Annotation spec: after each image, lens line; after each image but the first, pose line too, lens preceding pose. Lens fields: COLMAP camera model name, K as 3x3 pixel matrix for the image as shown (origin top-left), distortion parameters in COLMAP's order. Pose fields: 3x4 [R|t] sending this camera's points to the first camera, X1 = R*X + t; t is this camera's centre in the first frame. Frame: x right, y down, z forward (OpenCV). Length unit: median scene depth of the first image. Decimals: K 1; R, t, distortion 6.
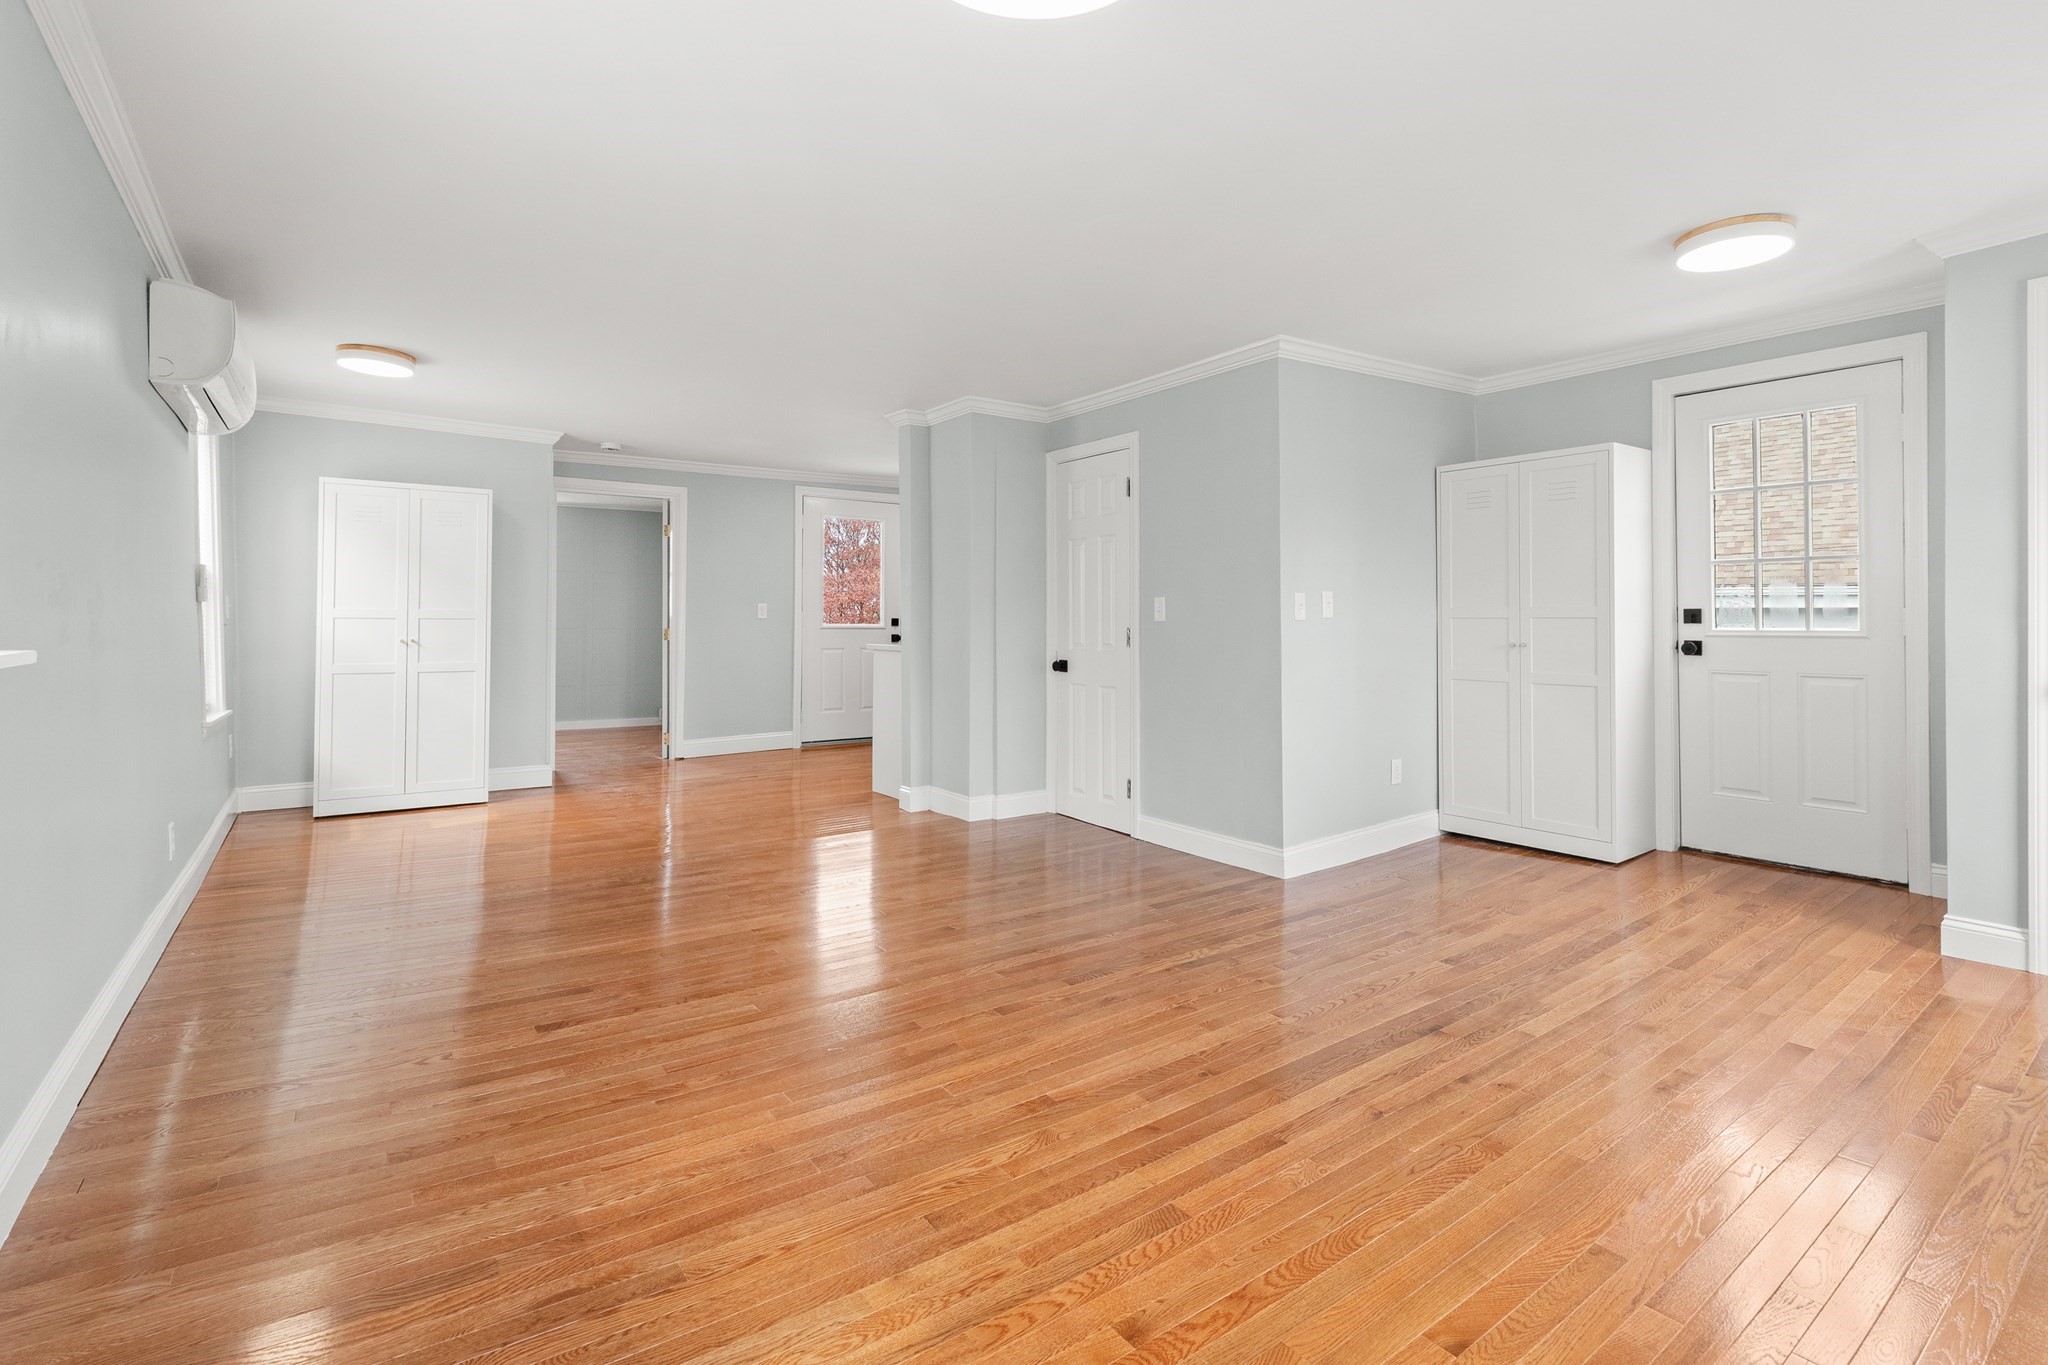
lens RADIAL K [[948.3, 0, 1026.5], [0, 948.3, 623.6], [0, 0, 1]] dist [0.002960, 0.000115]
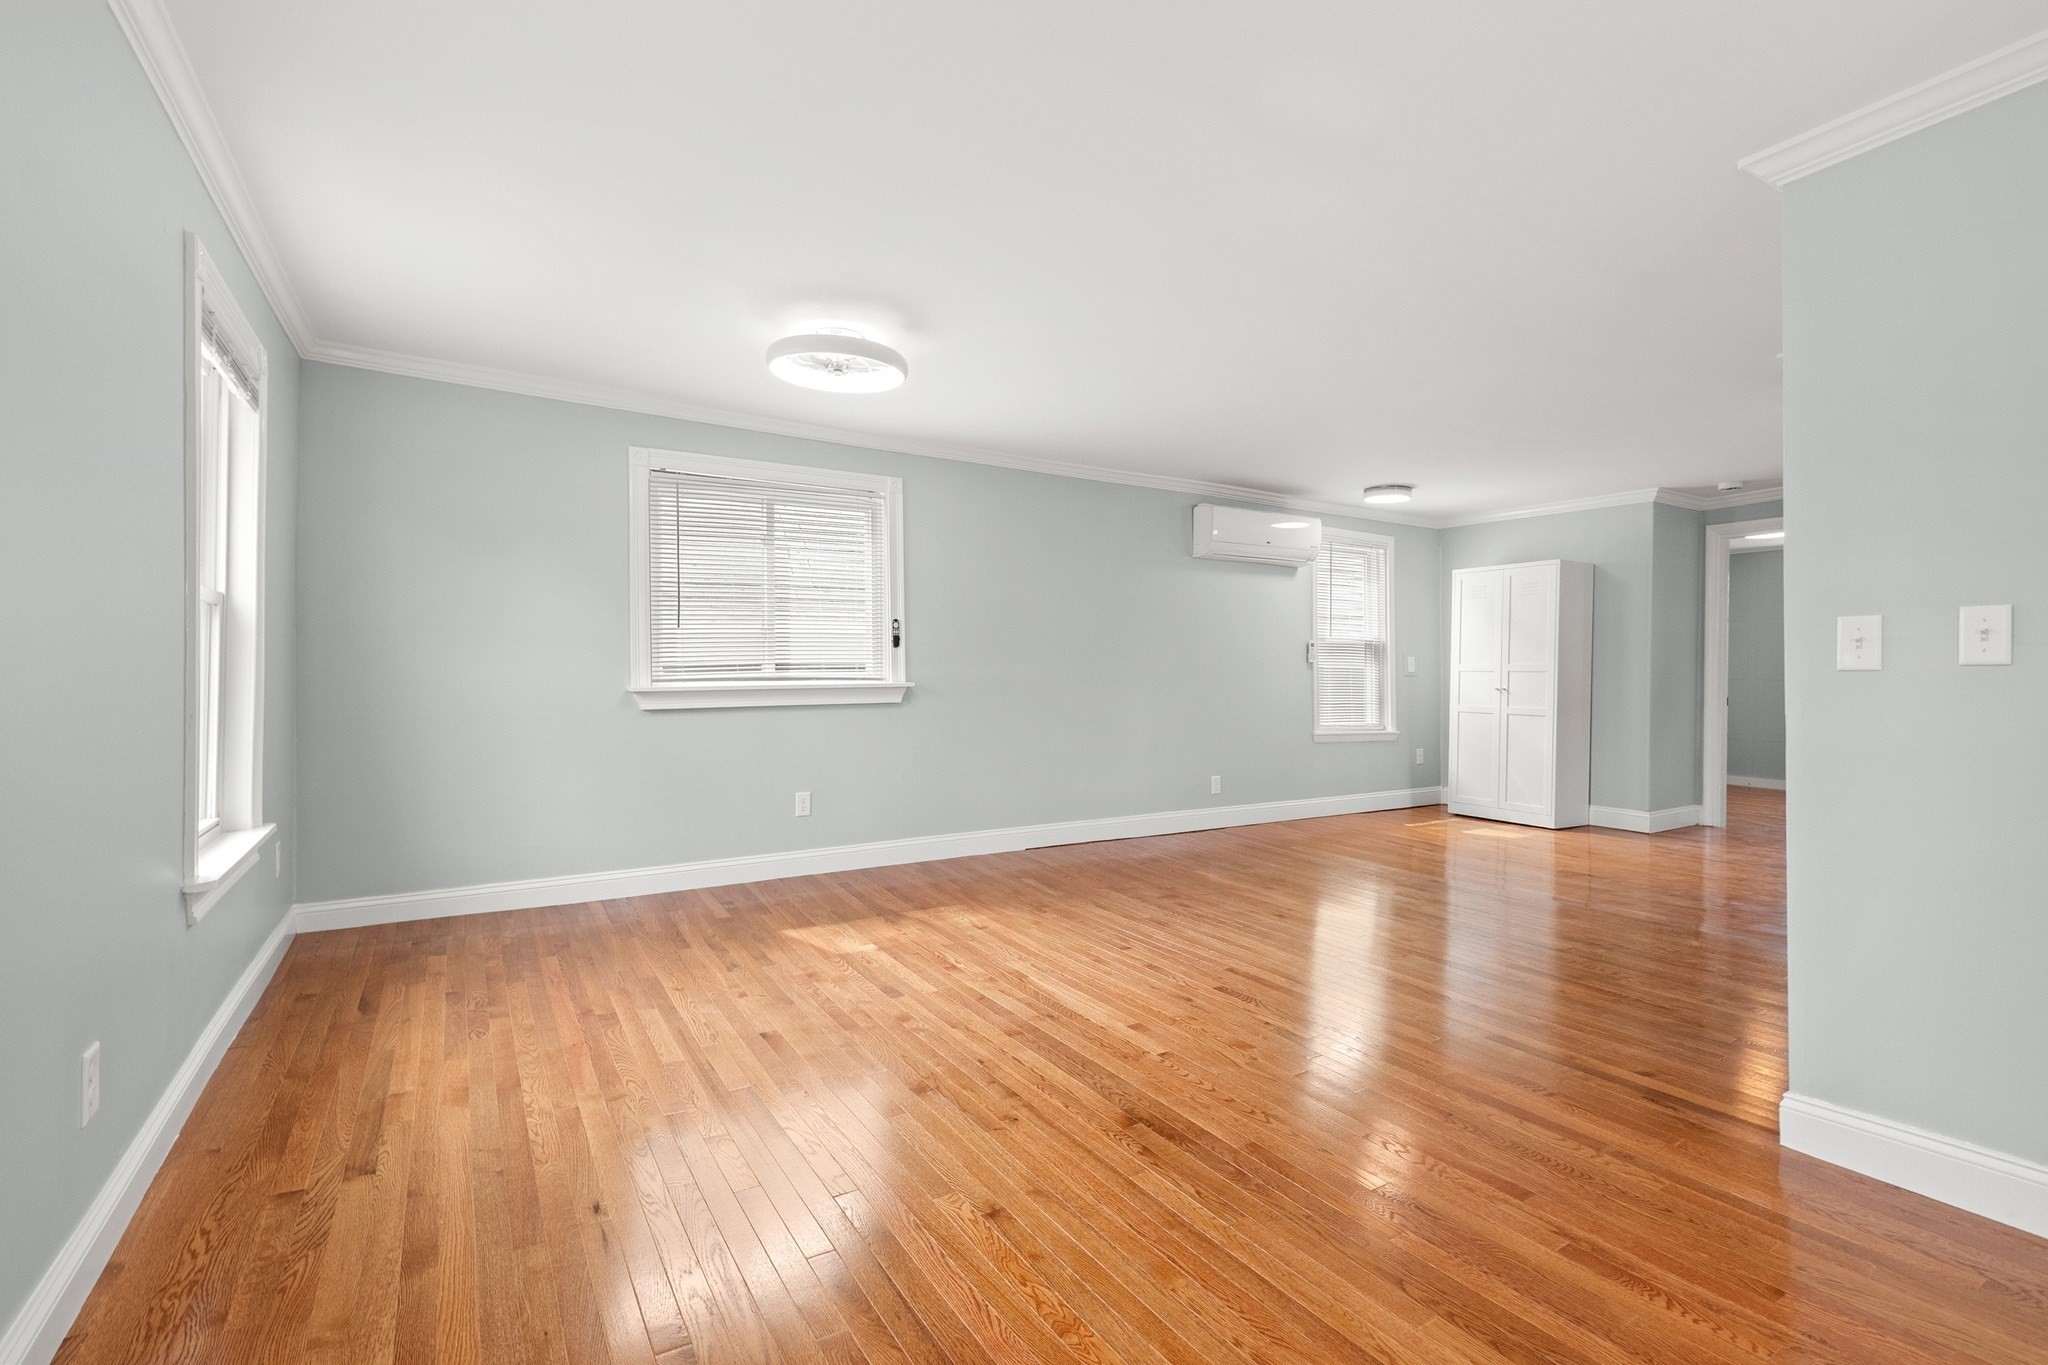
lens RADIAL K [[926.5, 0, 1024.0], [0, 926.5, 682.5], [0, 0, 1]] dist [0.001093, -0.000271]
pose [[-0.084296, 0.007591, -0.996412, 1.239435], [-0.000895, 0.999970, 0.007694, 0.000532], [0.996440, 0.001541, -0.084287, 0.902032]]
